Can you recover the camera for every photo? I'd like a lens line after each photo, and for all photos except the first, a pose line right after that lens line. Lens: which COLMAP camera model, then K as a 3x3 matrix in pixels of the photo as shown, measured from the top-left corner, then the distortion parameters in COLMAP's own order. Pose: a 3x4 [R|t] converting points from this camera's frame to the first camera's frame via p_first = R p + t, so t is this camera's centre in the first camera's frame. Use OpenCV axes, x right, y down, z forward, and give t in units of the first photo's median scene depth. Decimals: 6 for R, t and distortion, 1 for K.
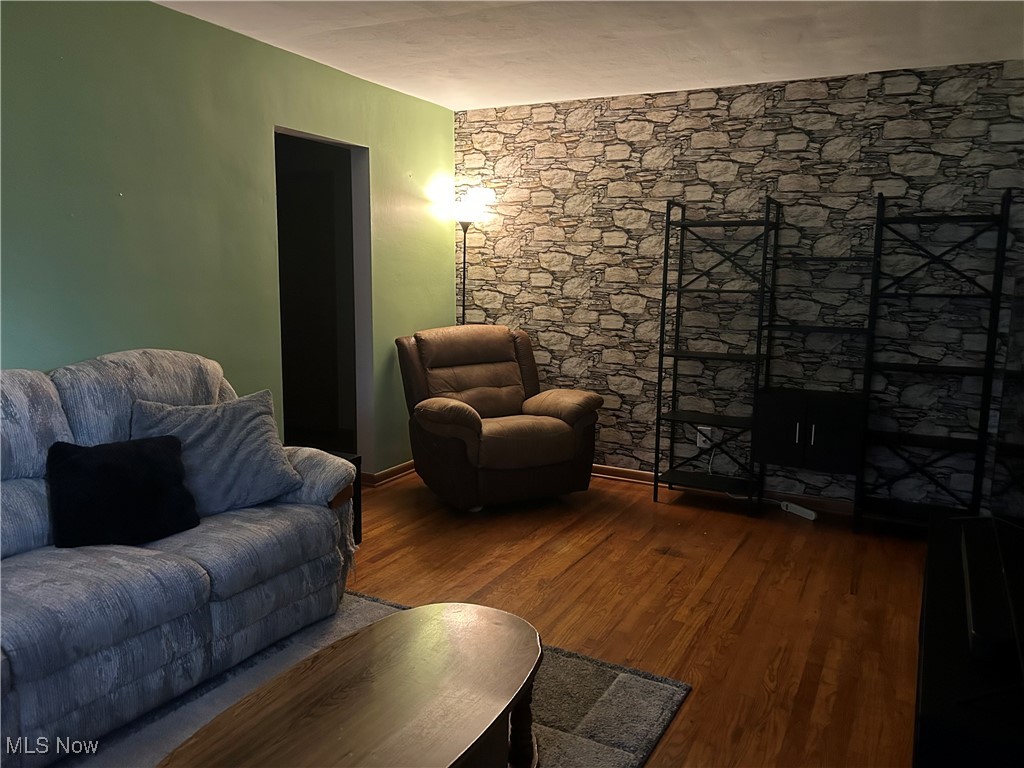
lens RADIAL K [[776.3, 0, 512.0], [0, 776.3, 384.0], [0, 0, 1]] dist [0.010656, -0.004134]
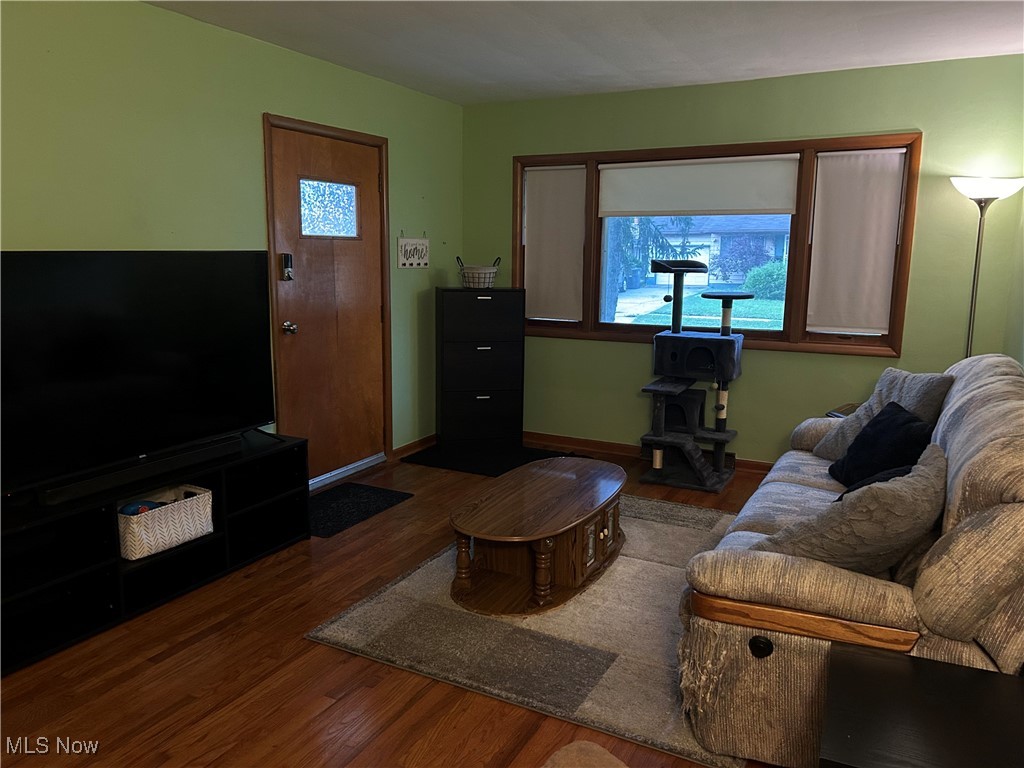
lens RADIAL K [[776.3, 0, 512.0], [0, 776.3, 384.0], [0, 0, 1]] dist [0.010656, -0.004134]
pose [[-0.999613, -0.020094, -0.019240, -0.036780], [-0.025085, 0.950041, 0.311114, -0.285620], [0.012028, 0.311476, -0.950178, 1.798753]]
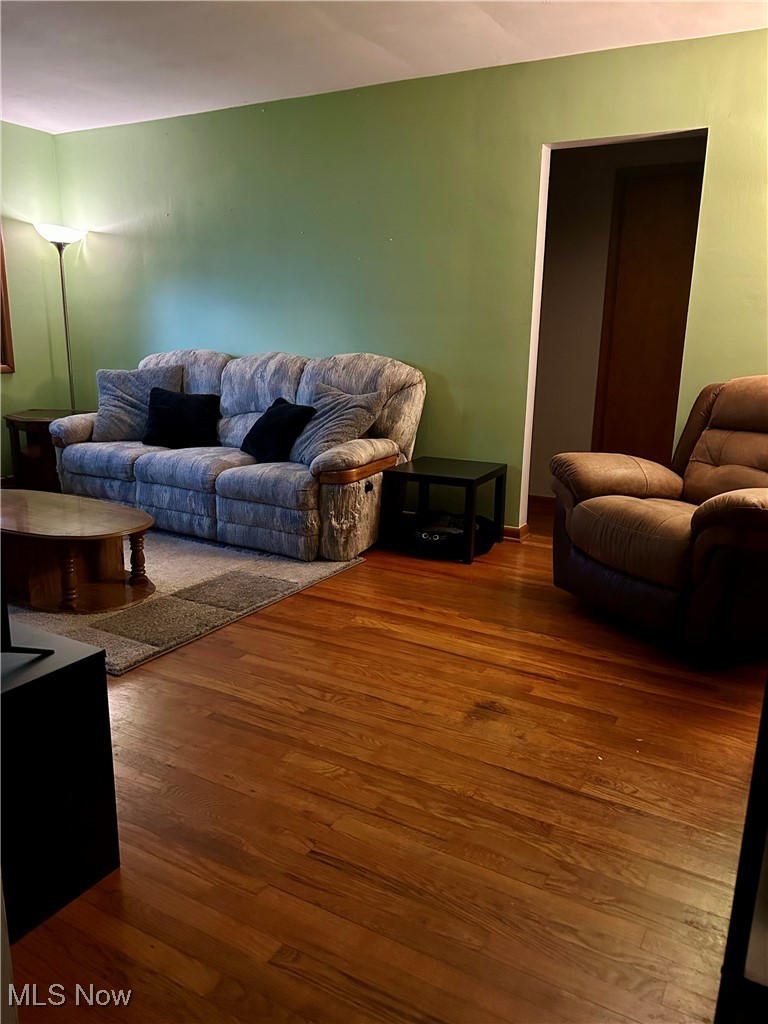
lens RADIAL K [[776.3, 0, 384.0], [0, 776.3, 512.0], [0, 0, 1]] dist [0.010656, -0.004134]
pose [[-0.036796, 0.223866, -0.973925, 1.095610], [-0.160909, 0.960541, 0.226869, -0.105890], [0.986283, 0.165061, 0.000678, 1.212050]]
